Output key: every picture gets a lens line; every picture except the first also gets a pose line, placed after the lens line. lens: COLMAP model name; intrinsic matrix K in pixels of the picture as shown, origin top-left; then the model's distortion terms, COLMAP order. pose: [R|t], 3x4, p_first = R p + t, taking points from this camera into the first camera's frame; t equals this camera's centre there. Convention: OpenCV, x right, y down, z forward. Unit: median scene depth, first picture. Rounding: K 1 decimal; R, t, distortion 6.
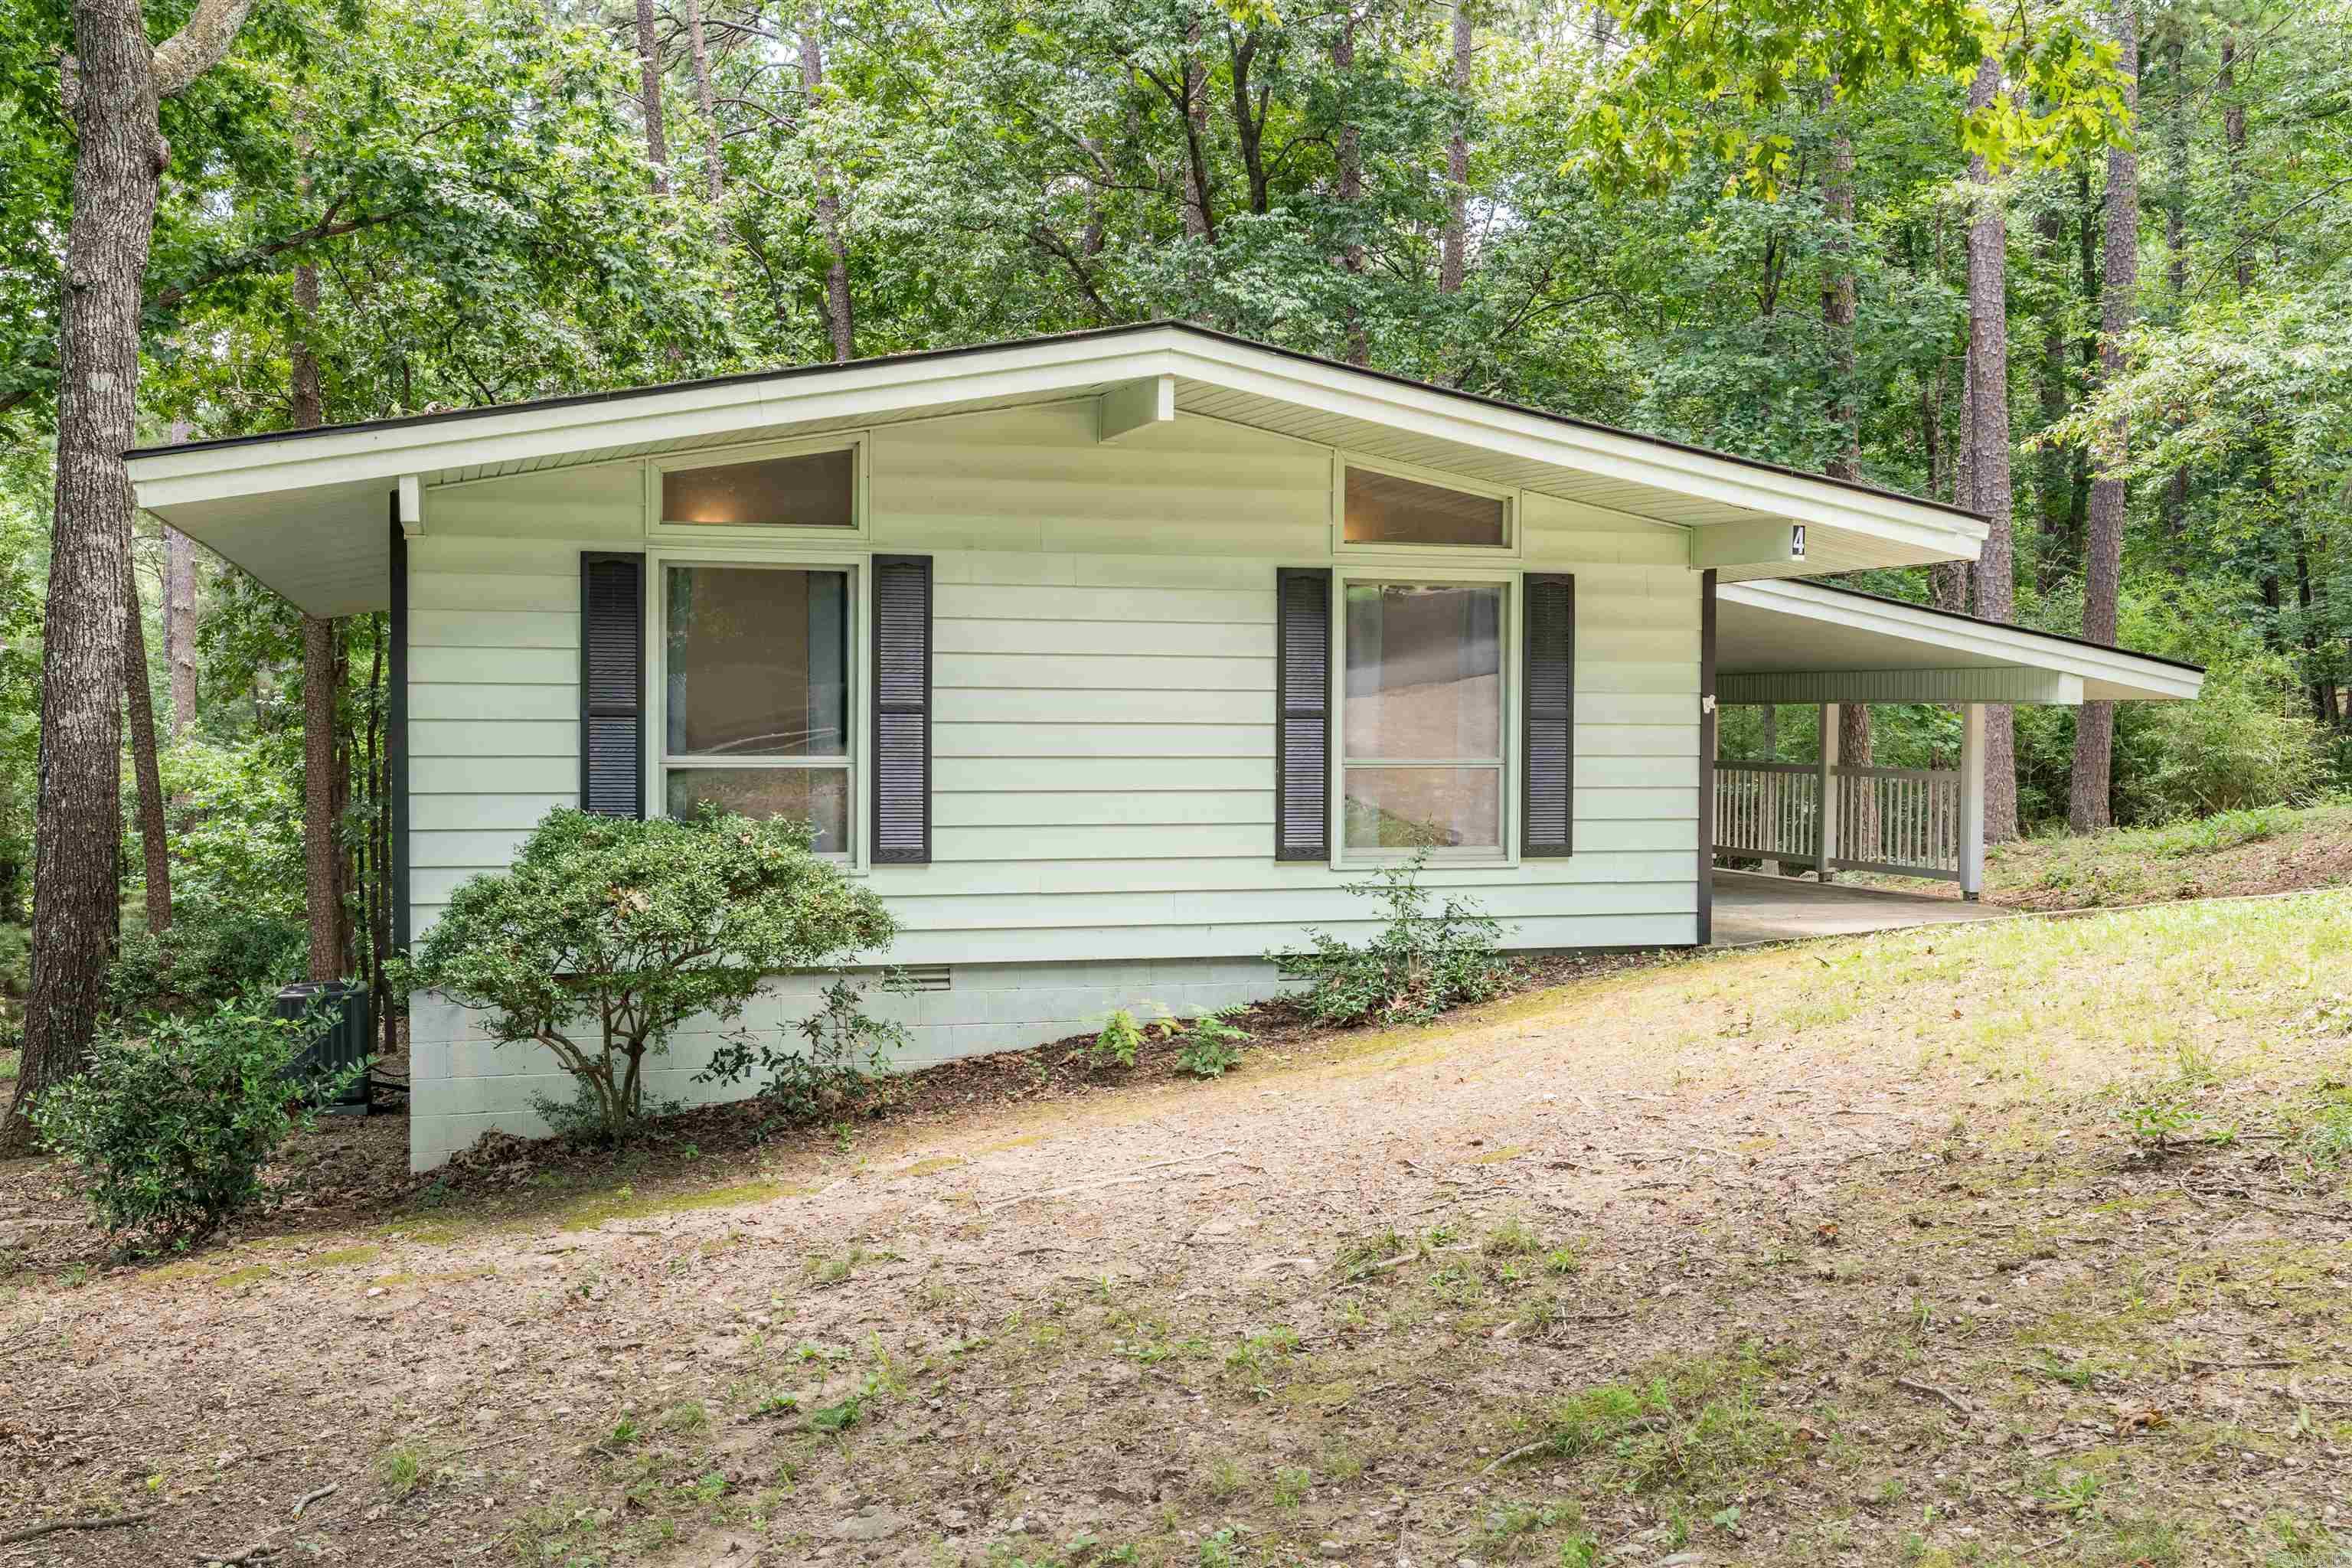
lens RADIAL K [[2289.9, 0, 1180.9], [0, 2289.9, 777.6], [0, 0, 1]] dist [0.016174, -0.013291]
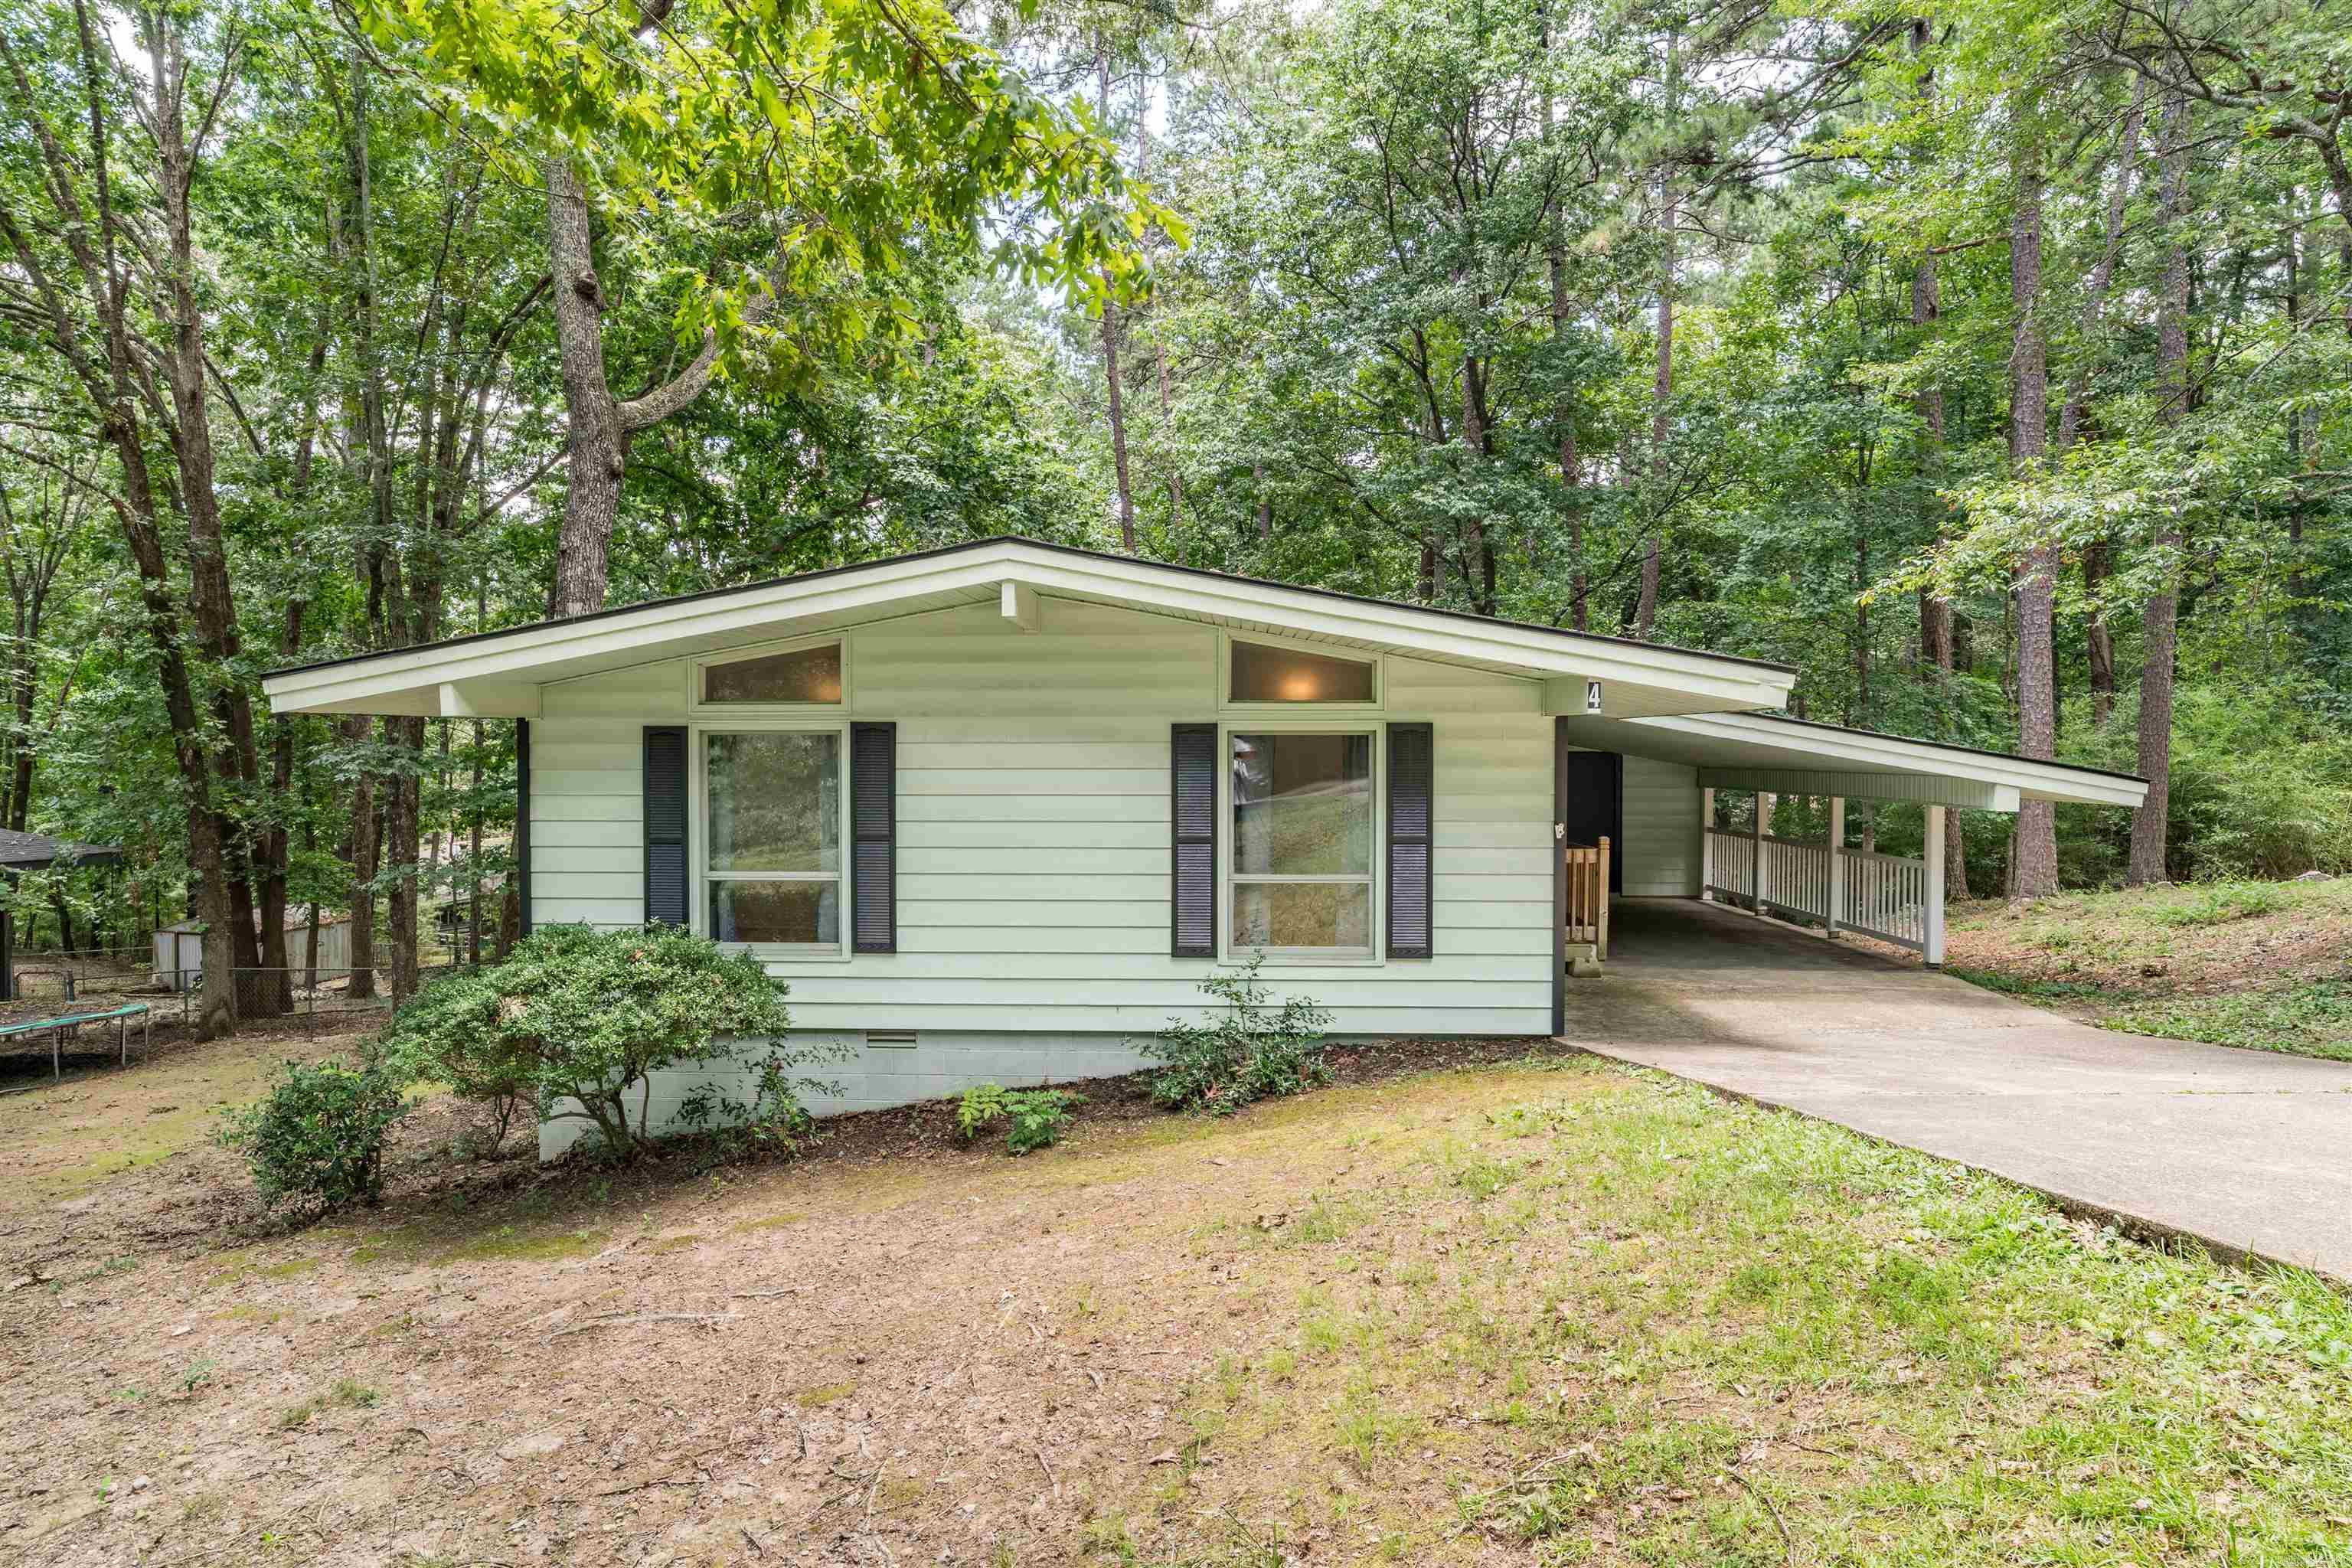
lens RADIAL K [[1309.7, 0, 1174.1], [0, 1309.7, 783.2], [0, 0, 1]] dist [0.002590, 0.000788]
pose [[0.944916, 0.000625, -0.327312, 0.277863], [-0.002943, 0.999974, -0.006589, -0.054256], [0.327300, 0.007190, 0.944893, 0.319842]]
